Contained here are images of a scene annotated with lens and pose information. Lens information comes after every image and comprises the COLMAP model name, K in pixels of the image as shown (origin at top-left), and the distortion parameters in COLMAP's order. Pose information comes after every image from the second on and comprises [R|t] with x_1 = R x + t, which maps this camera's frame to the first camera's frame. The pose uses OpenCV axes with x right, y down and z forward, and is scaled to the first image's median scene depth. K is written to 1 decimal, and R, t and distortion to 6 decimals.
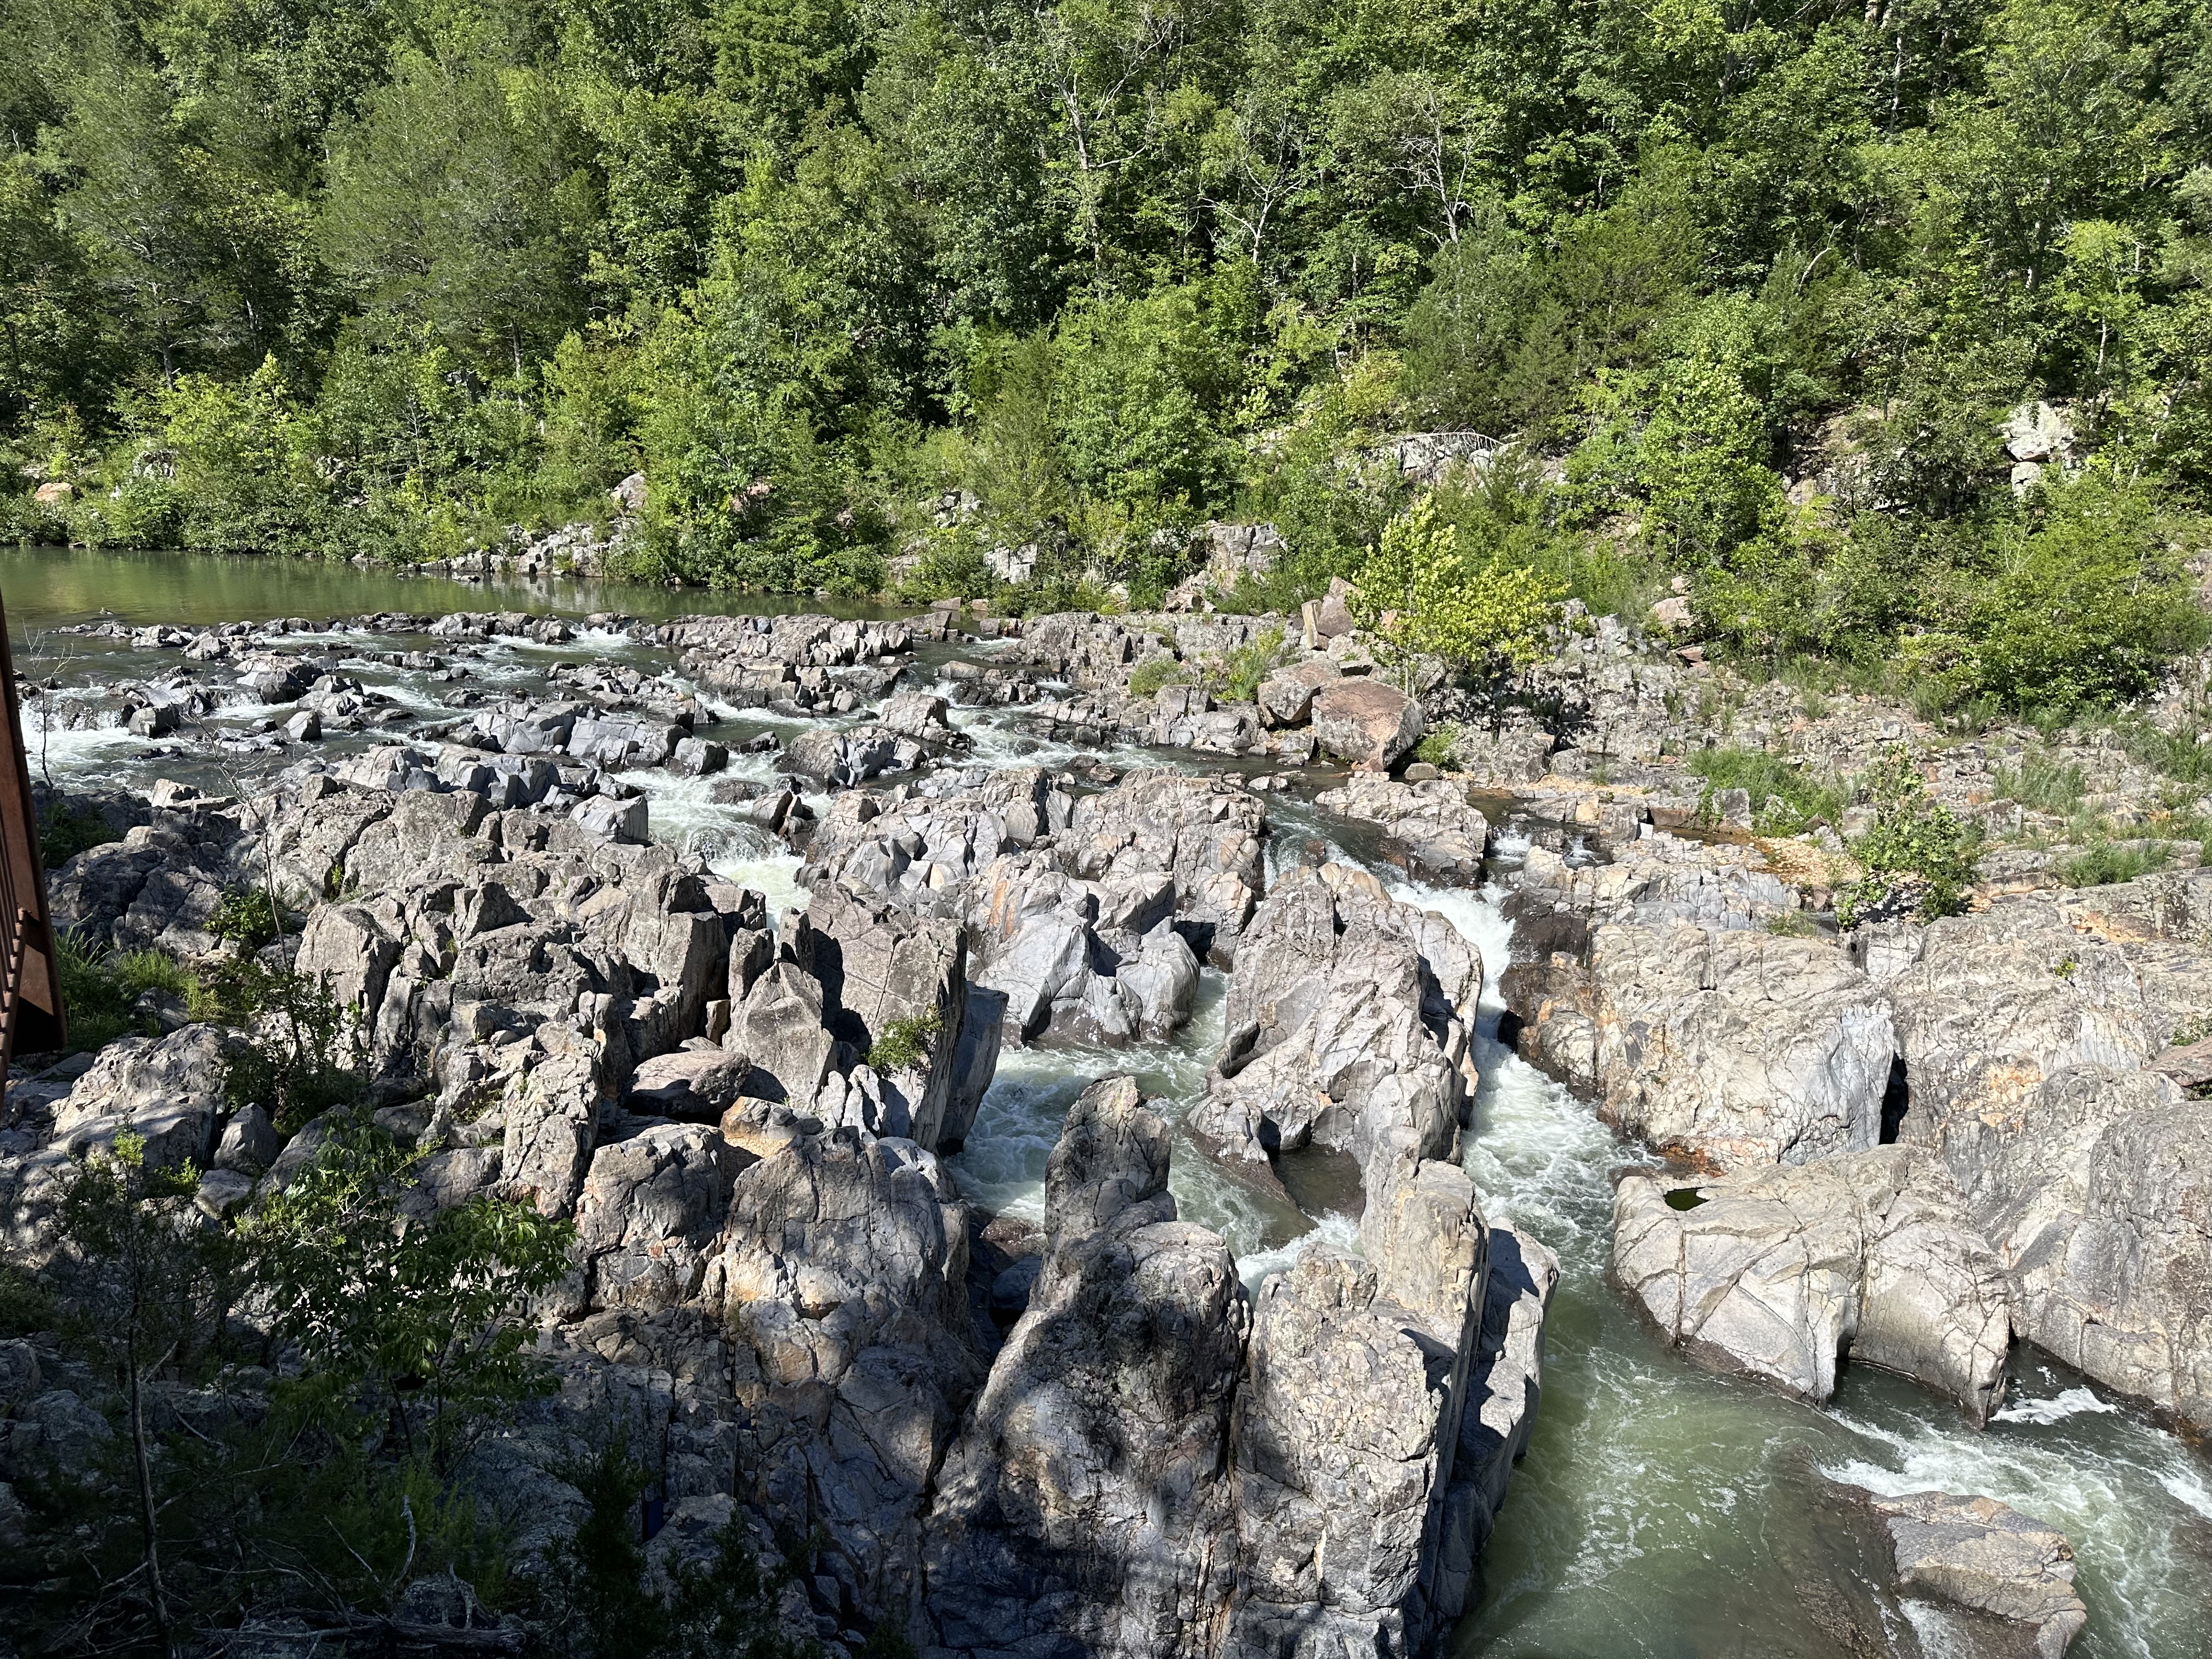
lens RADIAL K [[1559.4, 0, 1107.6], [0, 1559.4, 829.5], [0, 0, 1]] dist [-0.030506, -0.001294]
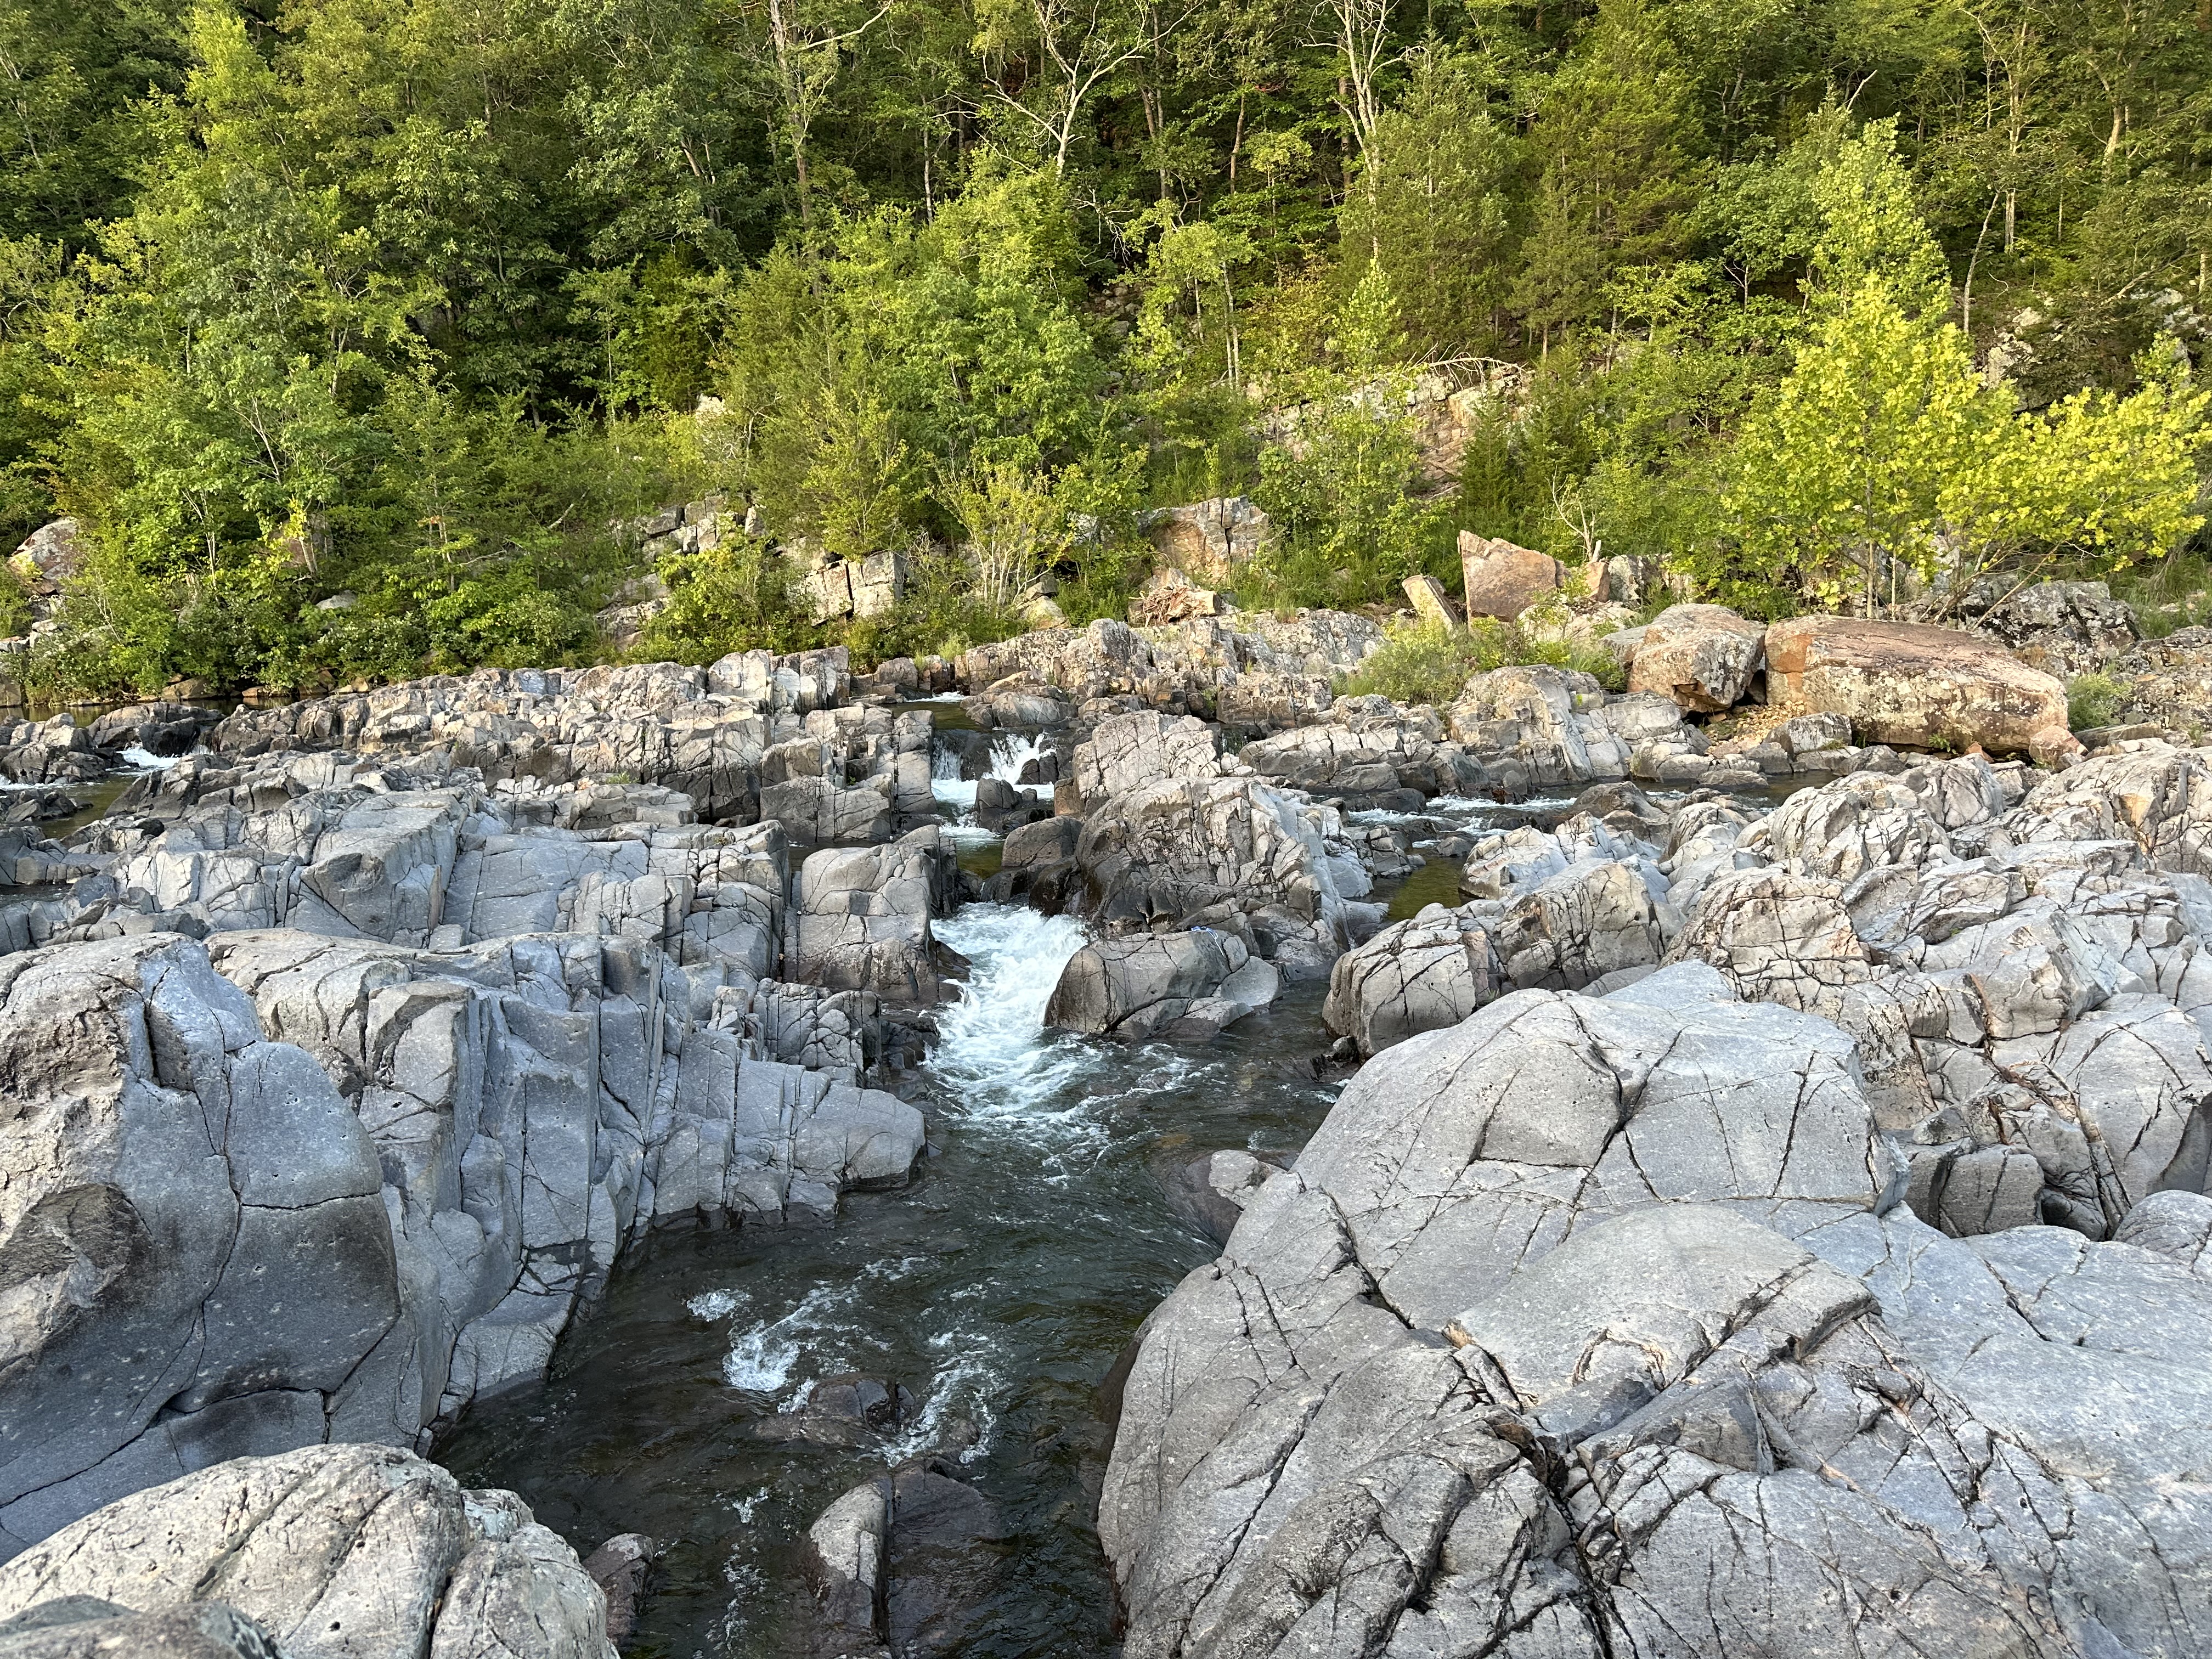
lens RADIAL K [[1559.4, 0, 1104.2], [0, 1559.4, 830.0], [0, 0, 1]] dist [-0.030506, -0.001294]
pose [[0.910119, -0.122811, 0.395728, -0.210725], [0.163773, 0.983918, -0.071304, -0.015049], [-0.380607, 0.129705, 0.915595, 0.386300]]
